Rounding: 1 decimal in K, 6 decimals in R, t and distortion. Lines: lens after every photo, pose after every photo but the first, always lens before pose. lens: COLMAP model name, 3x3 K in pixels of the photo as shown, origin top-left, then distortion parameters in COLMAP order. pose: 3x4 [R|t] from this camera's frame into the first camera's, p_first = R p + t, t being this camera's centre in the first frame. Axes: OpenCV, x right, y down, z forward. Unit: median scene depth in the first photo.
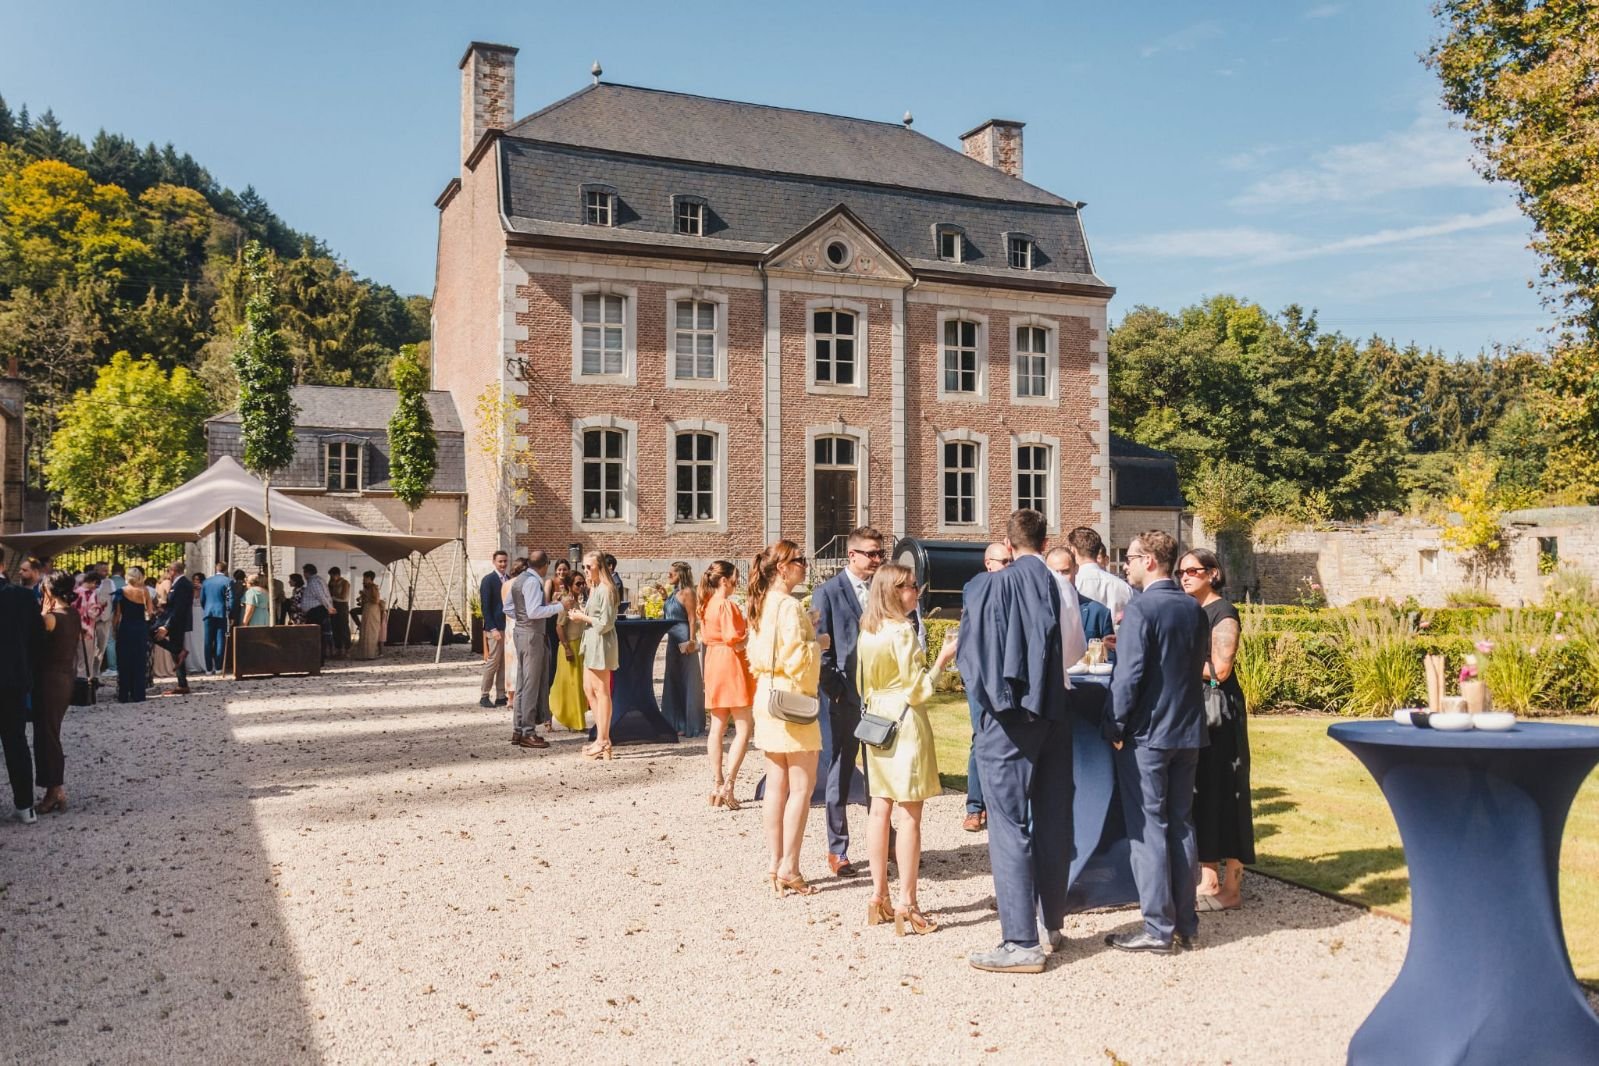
lens RADIAL K [[1373.0, 0, 795.6], [0, 1373.0, 523.7], [0, 0, 1]] dist [-0.017417, 0.004046]
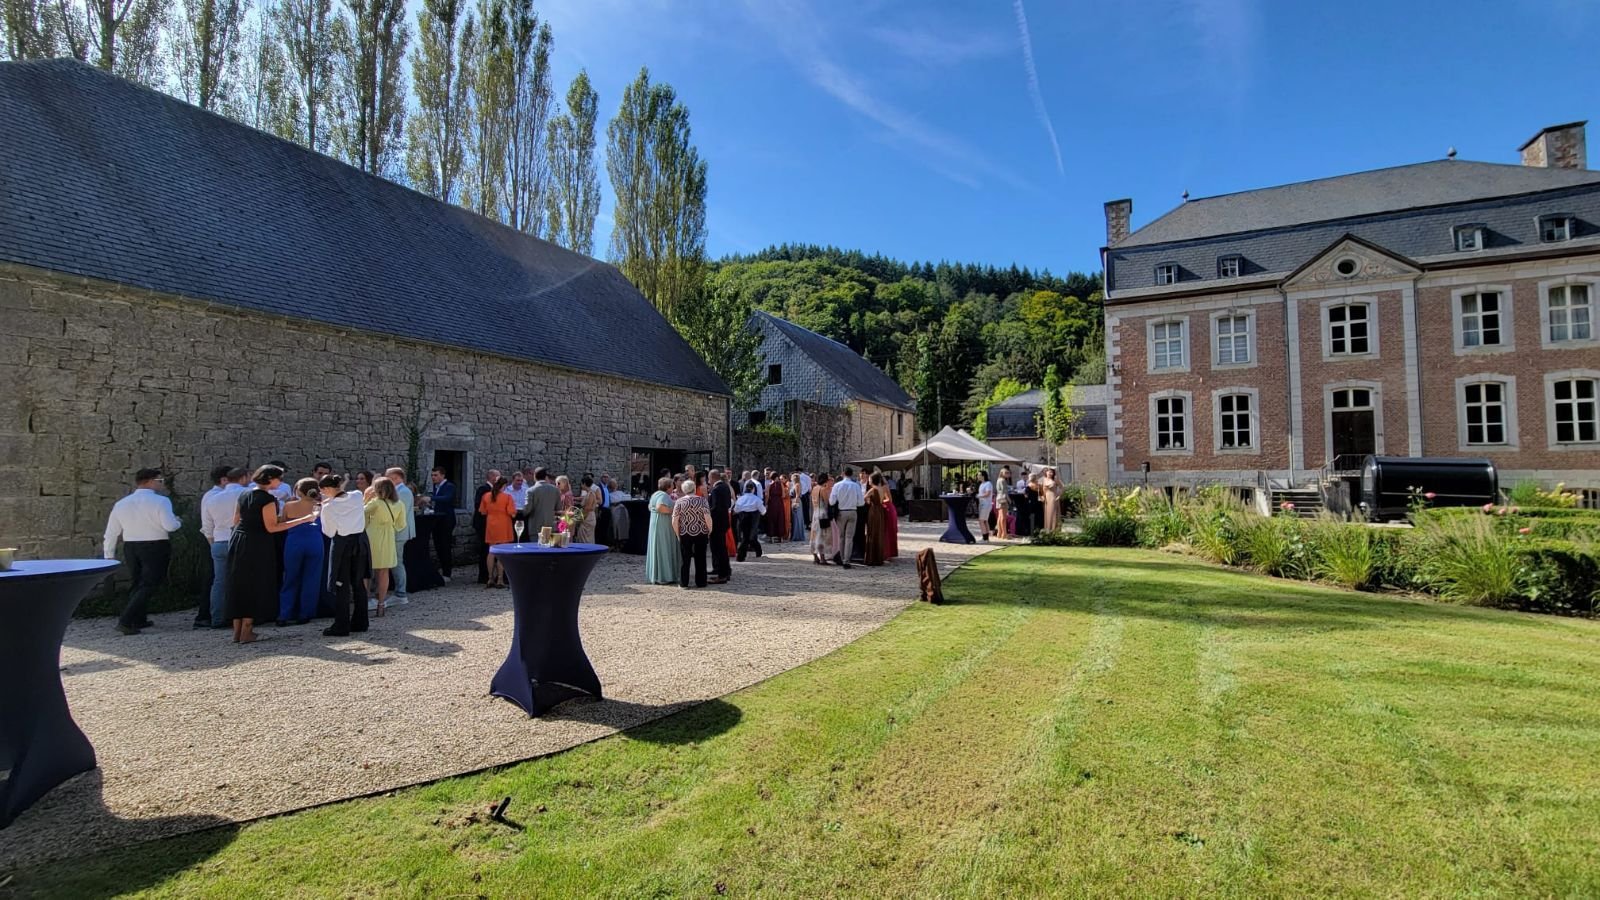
lens RADIAL K [[658.7, 0, 803.7], [0, 658.7, 436.1], [0, 0, 1]] dist [-0.001864, -0.000056]
pose [[0.625428, -0.038985, -0.779307, 0.200179], [0.020032, 0.999224, -0.033910, 0.000391], [0.780024, 0.005597, 0.625724, 0.082171]]
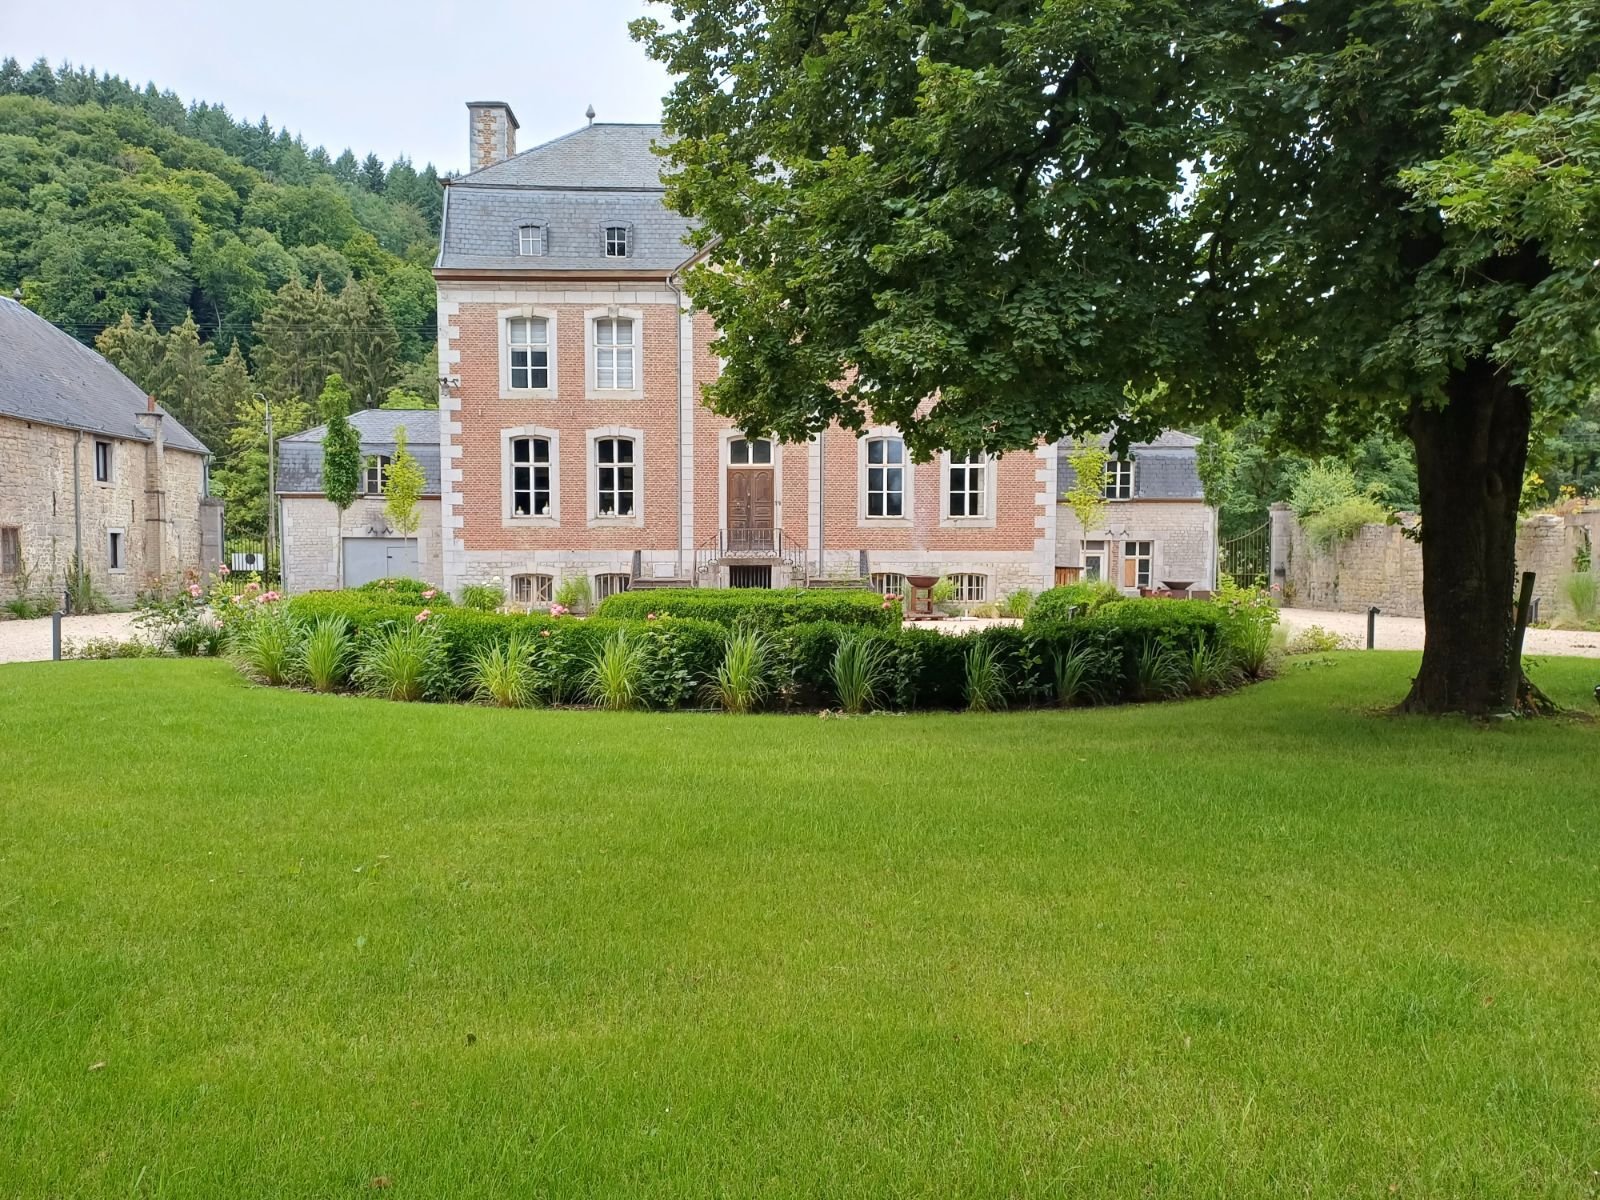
lens RADIAL K [[1152.1, 0, 798.9], [0, 1152.1, 626.4], [0, 0, 1]] dist [0.035739, -0.023263]
pose [[0.924756, 0.028938, -0.379458, 0.389887], [0.005749, 0.995929, 0.089962, 0.003074], [0.380517, -0.085374, 0.920825, 0.155151]]
